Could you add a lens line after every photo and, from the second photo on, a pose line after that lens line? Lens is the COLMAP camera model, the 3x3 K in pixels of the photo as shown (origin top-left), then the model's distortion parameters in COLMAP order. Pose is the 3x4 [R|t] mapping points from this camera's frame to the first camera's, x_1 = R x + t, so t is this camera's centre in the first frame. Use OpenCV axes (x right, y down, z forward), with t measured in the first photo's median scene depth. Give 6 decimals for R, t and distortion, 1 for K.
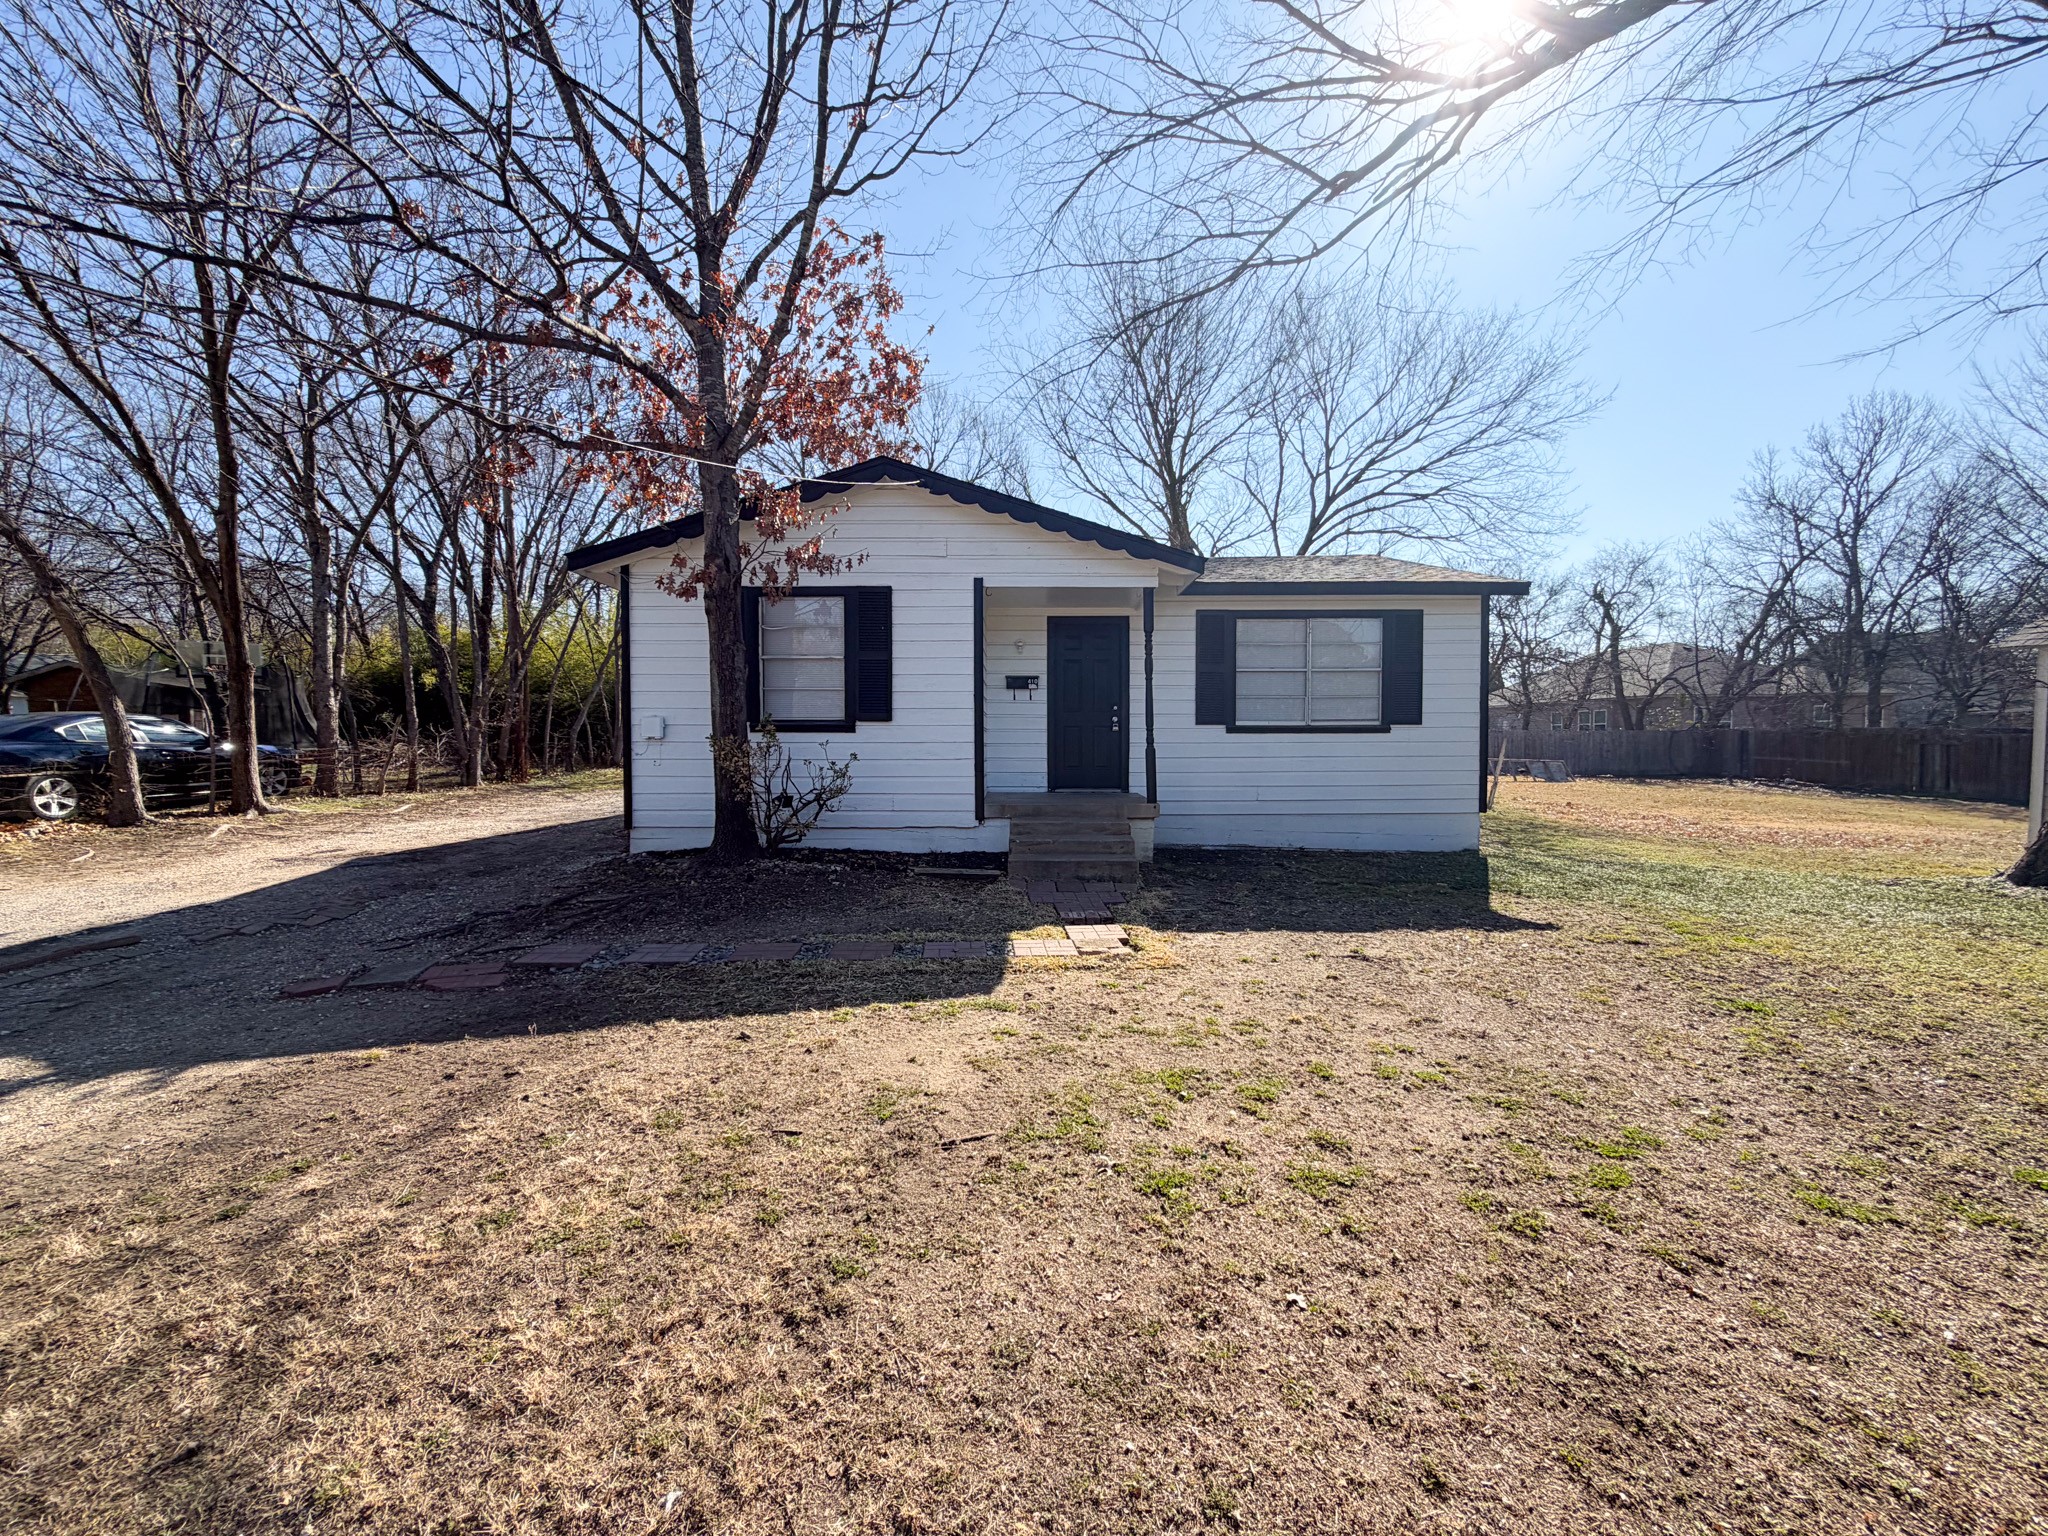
lens RADIAL K [[815.2, 0, 1015.2], [0, 815.2, 766.9], [0, 0, 1]] dist [-0.000296, 0.000118]
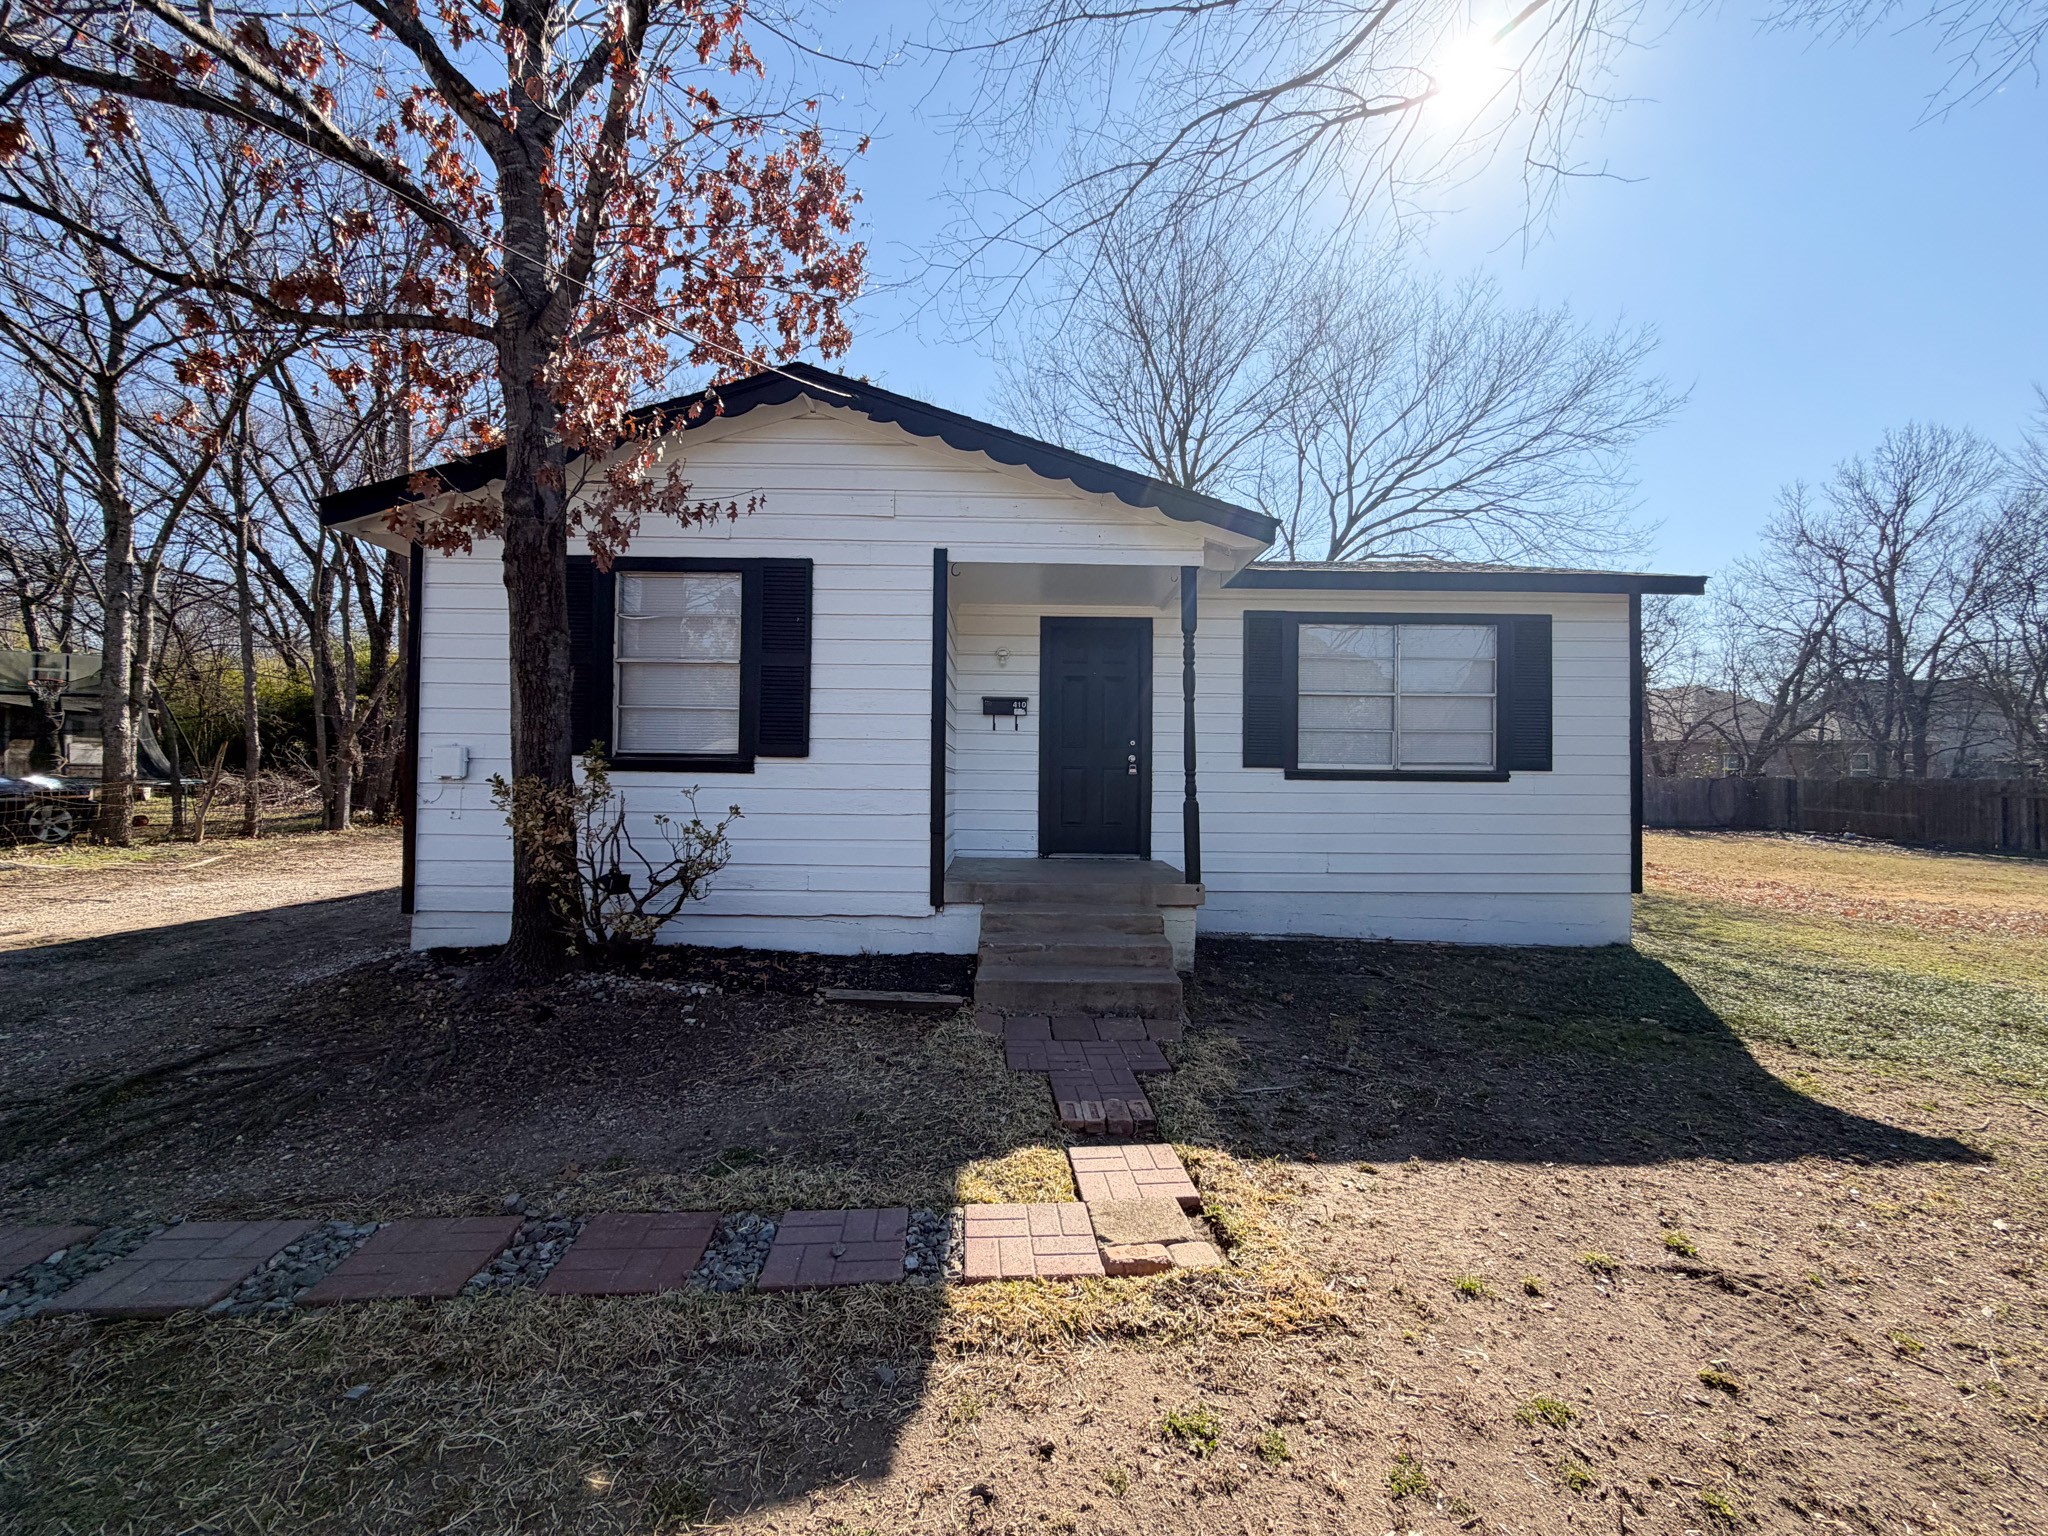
lens RADIAL K [[815.2, 0, 1015.2], [0, 815.2, 766.9], [0, 0, 1]] dist [-0.000296, 0.000118]
pose [[0.999854, 0.012506, 0.011621, 0.010676], [-0.011947, 0.998820, -0.047065, -0.016330], [-0.012196, 0.046919, 0.998824, 0.291423]]
